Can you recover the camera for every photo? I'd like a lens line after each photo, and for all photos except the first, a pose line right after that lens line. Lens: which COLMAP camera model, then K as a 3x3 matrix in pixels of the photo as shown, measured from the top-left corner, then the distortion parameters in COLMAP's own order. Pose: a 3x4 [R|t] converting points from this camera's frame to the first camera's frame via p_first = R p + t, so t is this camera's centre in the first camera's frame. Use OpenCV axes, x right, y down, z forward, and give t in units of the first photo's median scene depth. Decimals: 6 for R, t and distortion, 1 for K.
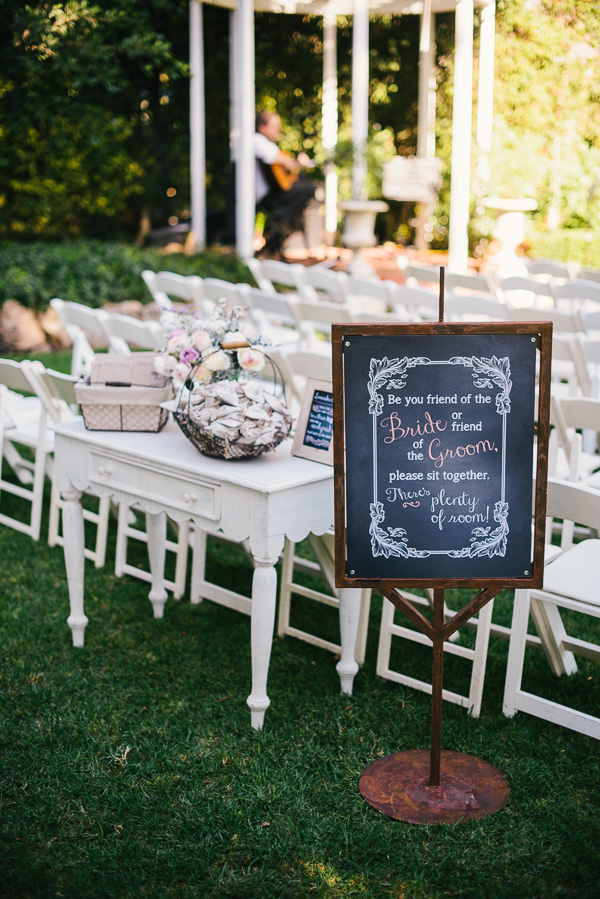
lens RADIAL K [[1304.6, 0, 300.0], [0, 1304.6, 449.5], [0, 0, 1]] dist [-0.137589, 0.020263]
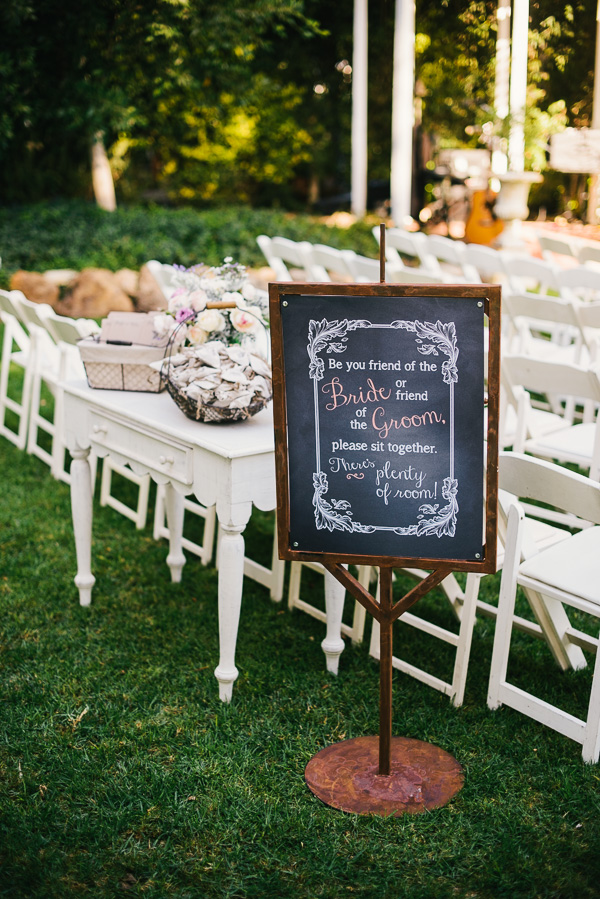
lens RADIAL K [[1304.6, 0, 300.0], [0, 1304.6, 449.5], [0, 0, 1]] dist [-0.137589, 0.020263]
pose [[0.985320, 0.045045, -0.164667, 0.174669], [-0.041820, 0.998860, 0.023002, 0.002454], [0.165516, -0.015778, 0.986081, 0.052809]]
